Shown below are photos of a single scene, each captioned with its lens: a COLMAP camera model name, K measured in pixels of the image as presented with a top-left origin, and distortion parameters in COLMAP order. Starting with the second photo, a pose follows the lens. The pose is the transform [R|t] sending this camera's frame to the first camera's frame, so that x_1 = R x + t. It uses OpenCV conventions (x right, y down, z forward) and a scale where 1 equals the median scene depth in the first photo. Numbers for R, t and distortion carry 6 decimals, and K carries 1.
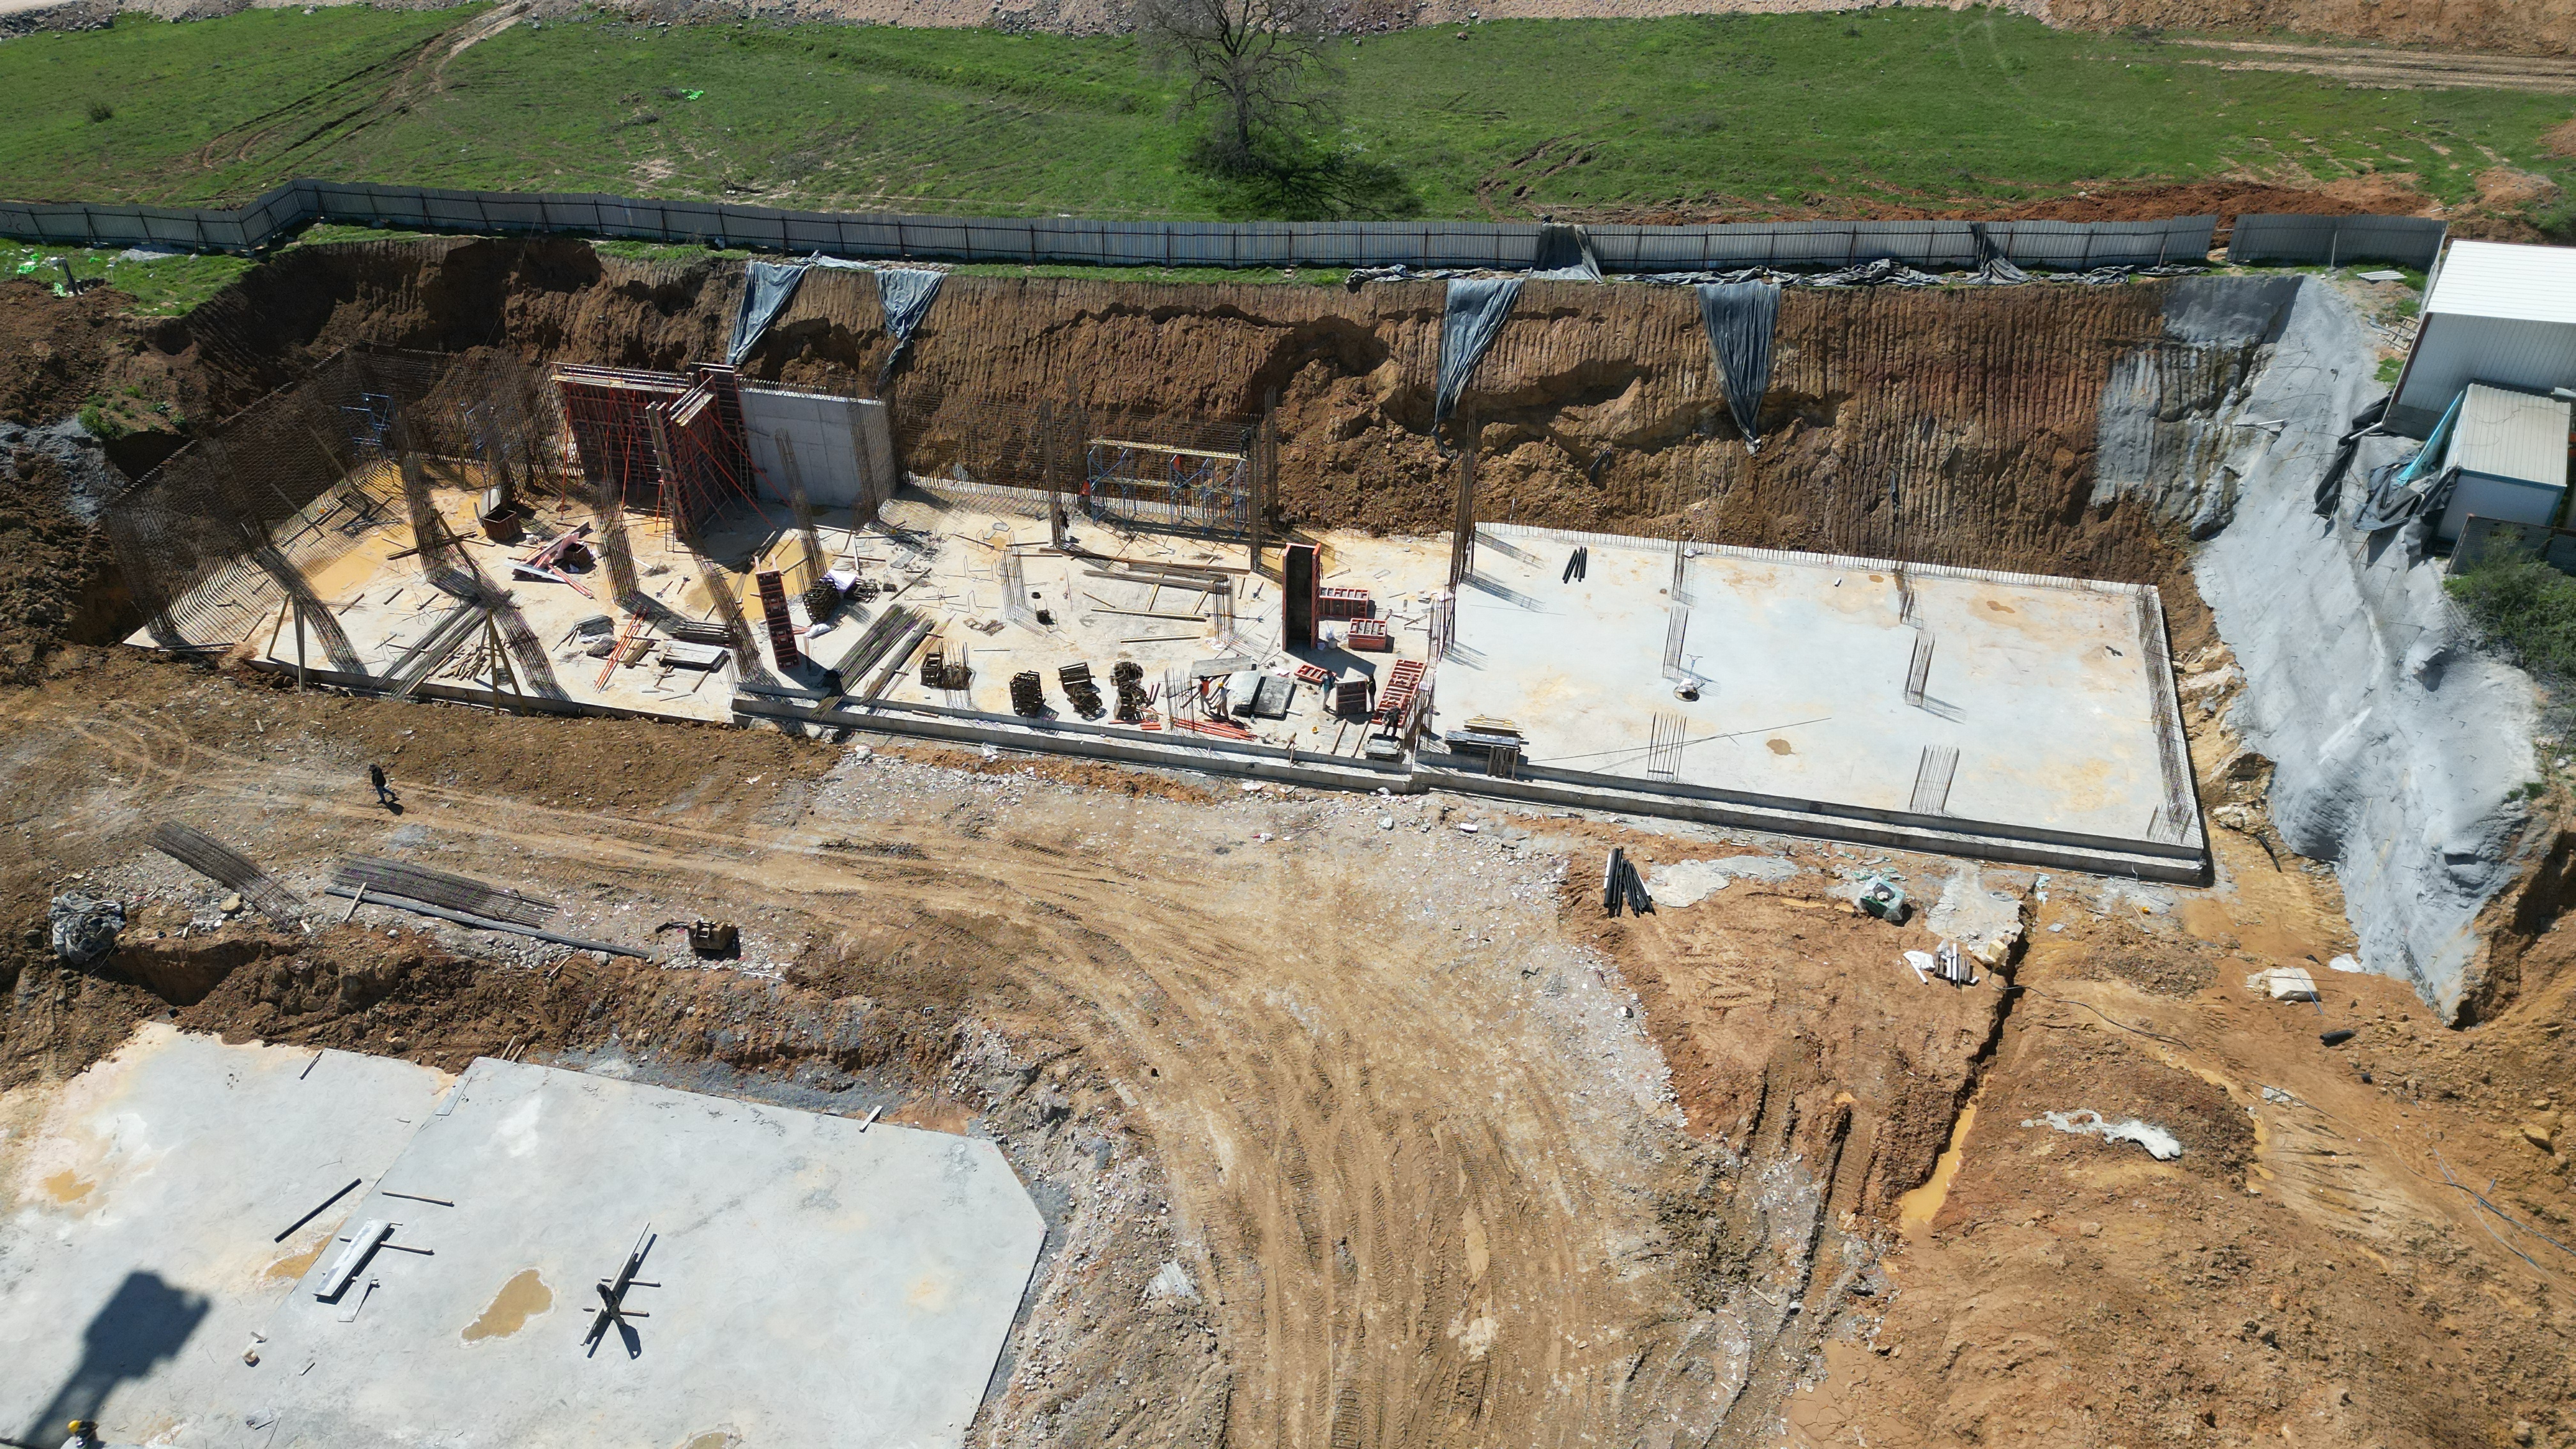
lens RADIAL K [[1789.6, 0, 1288.0], [0, 1789.6, 724.5], [0, 0, 1]] dist [0.073182, -0.070182]
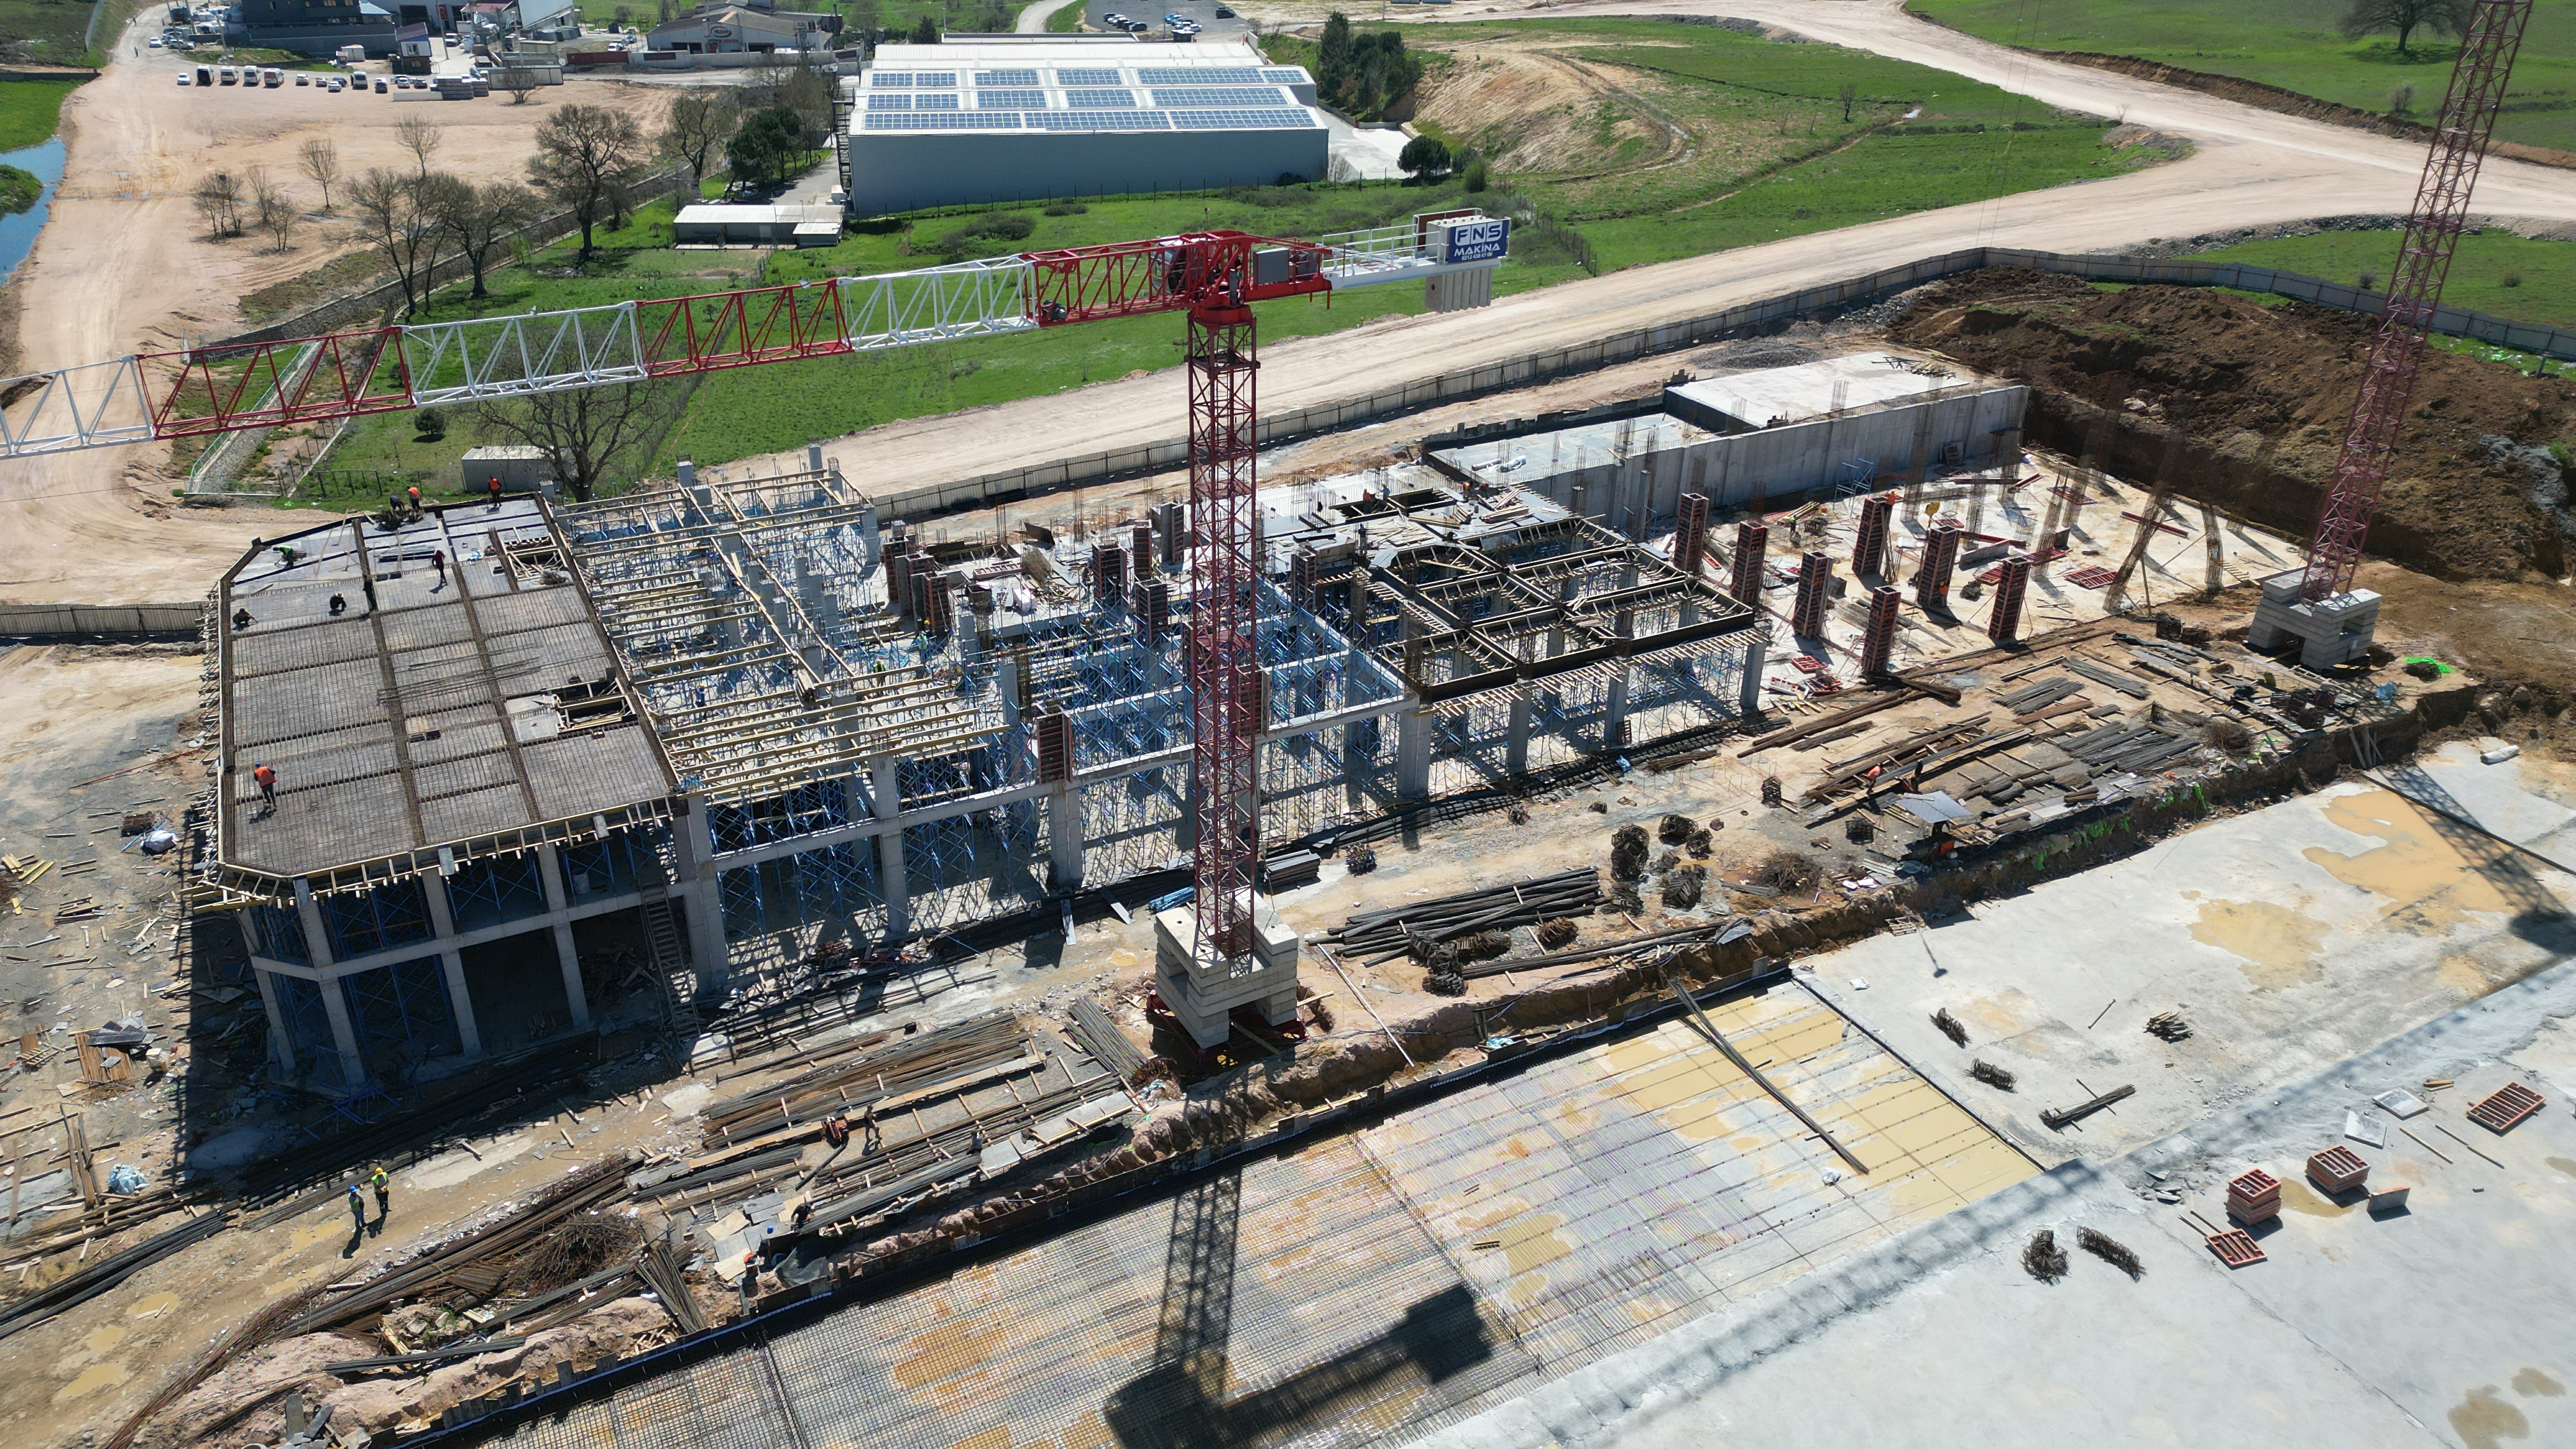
lens RADIAL K [[1789.6, 0, 1288.0], [0, 1789.6, 724.5], [0, 0, 1]] dist [0.073182, -0.070182]
pose [[0.638216, 0.362625, -0.679105, -0.240611], [-0.463066, 0.885523, 0.037663, 0.473142], [0.615021, 0.290434, 0.733074, -0.686793]]
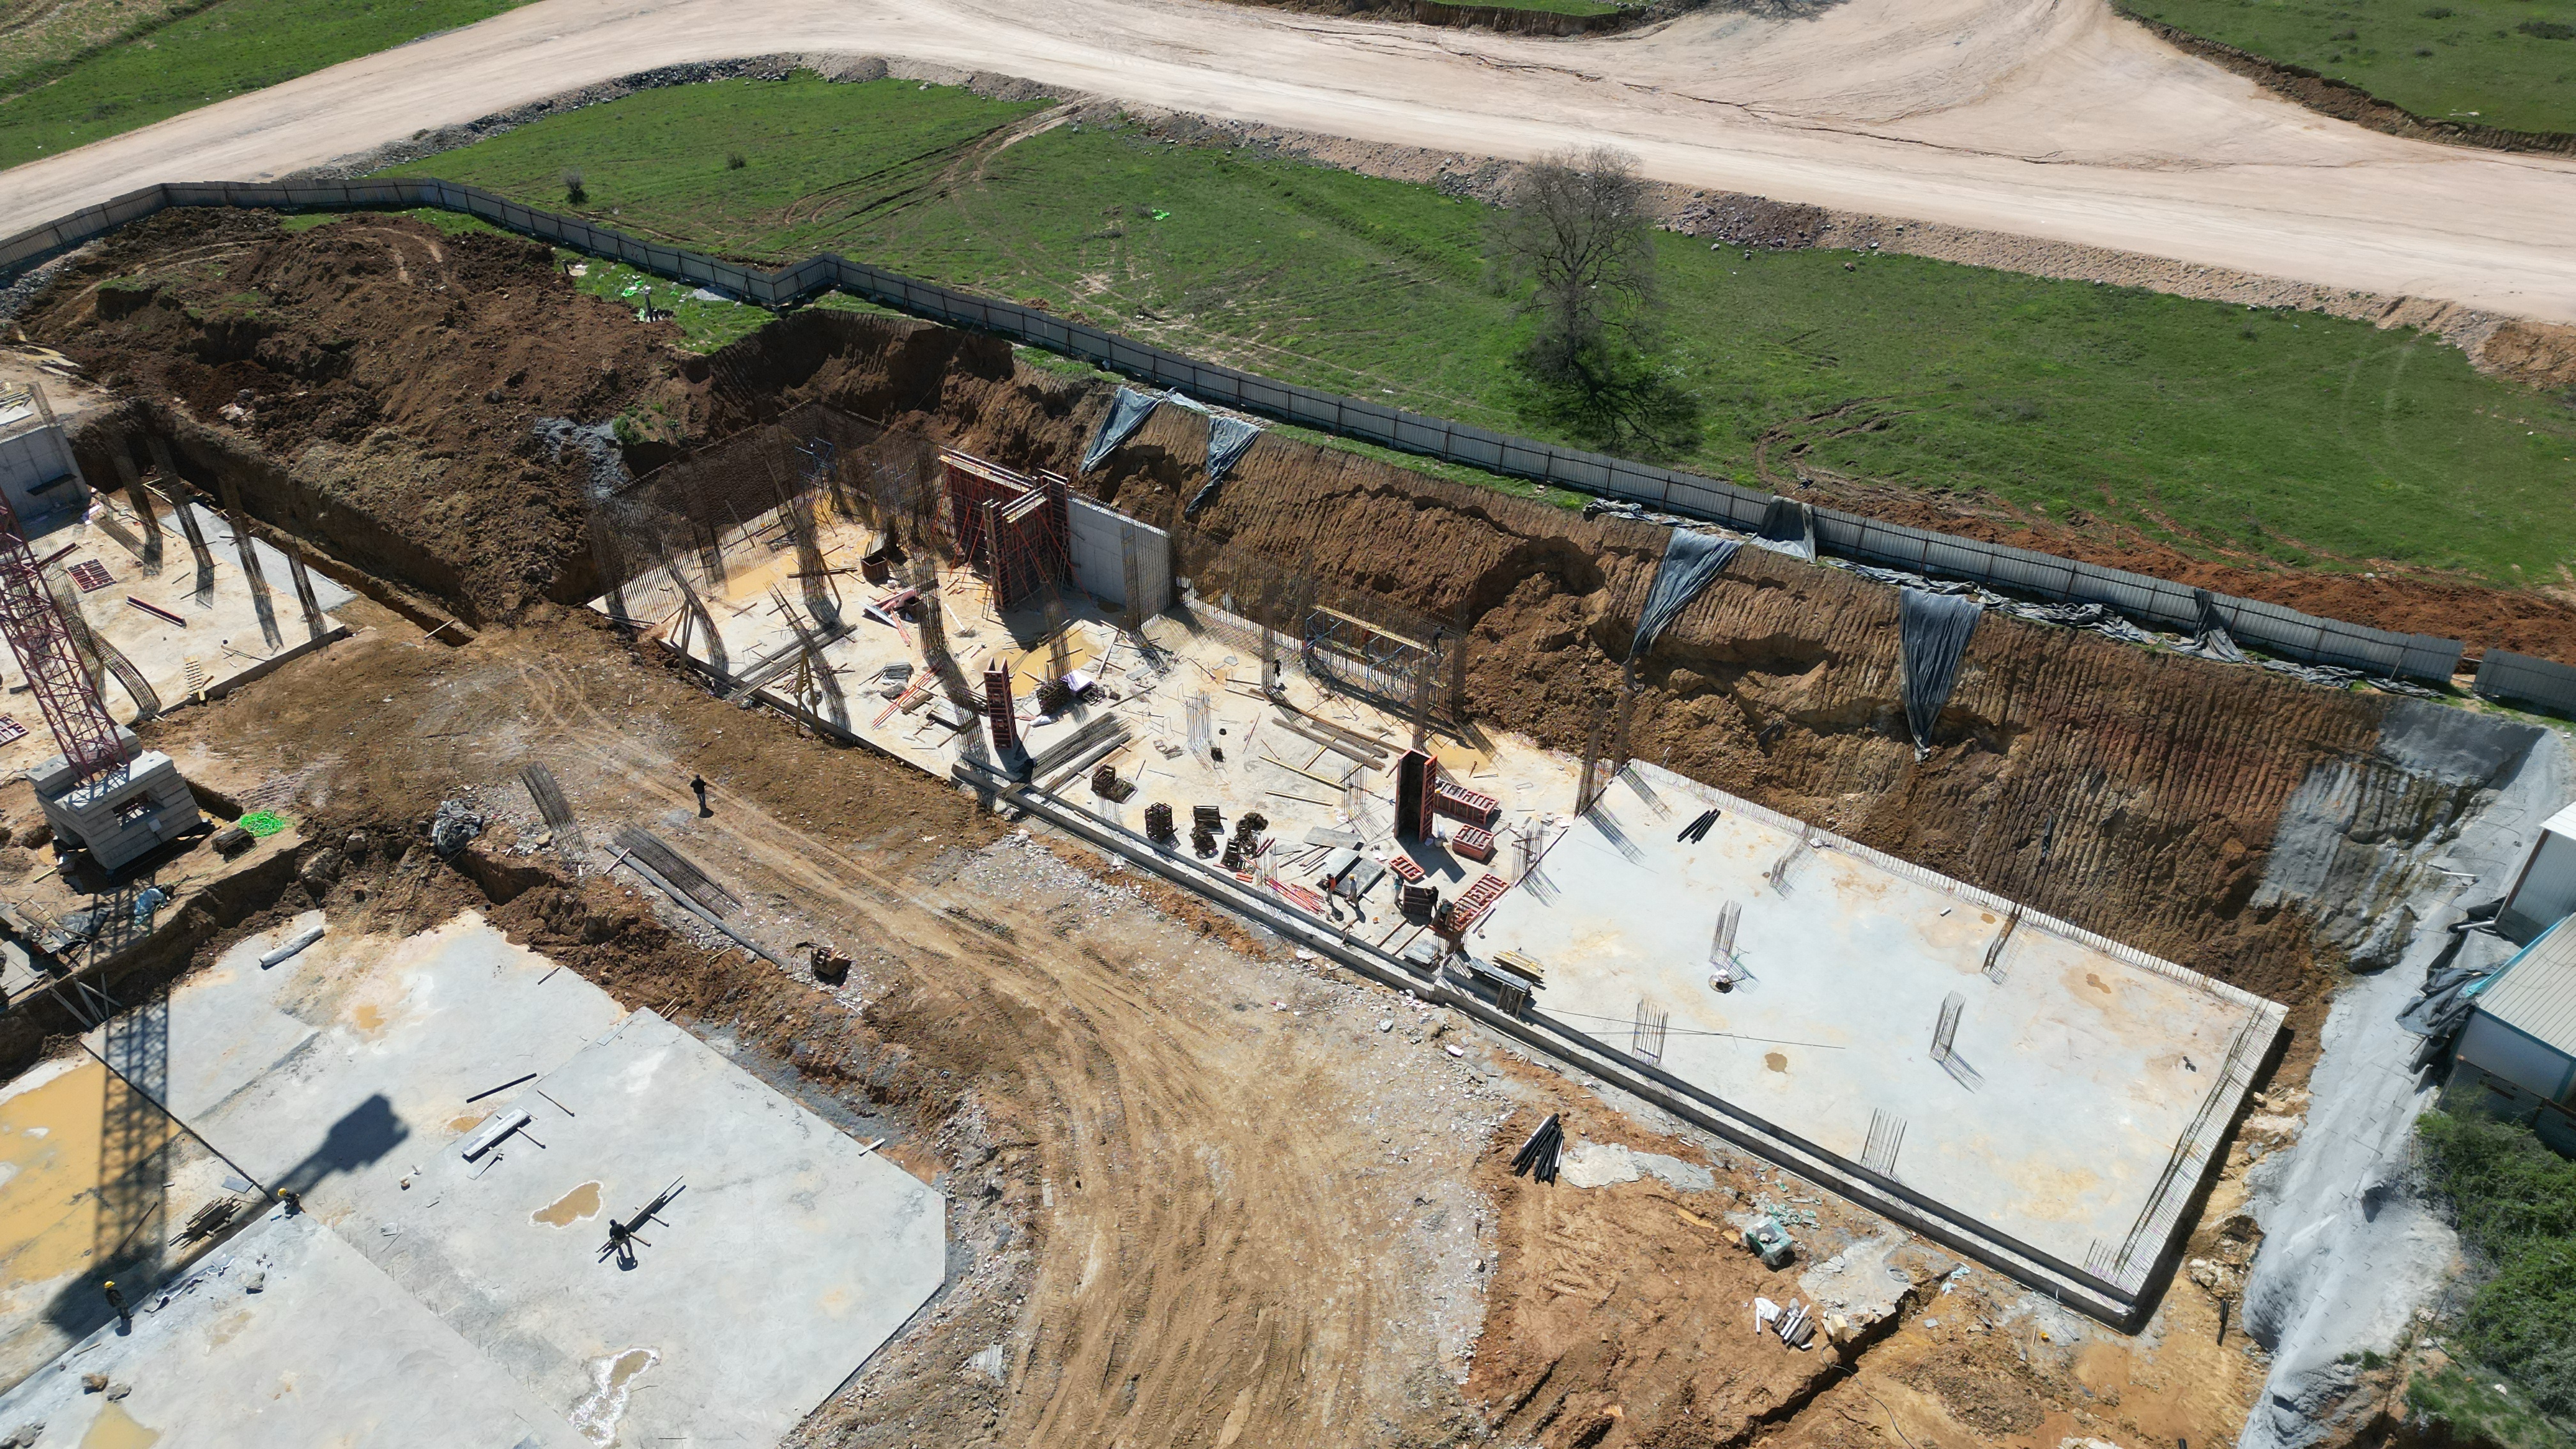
lens RADIAL K [[1790.1, 0, 1283.1], [0, 1790.1, 721.9], [0, 0, 1]] dist [0.073609, -0.075520]
pose [[0.919168, 0.236475, -0.314975, 0.251975], [-0.236855, 0.970815, 0.037665, -0.129287], [0.314689, 0.039983, 0.948352, -0.076653]]
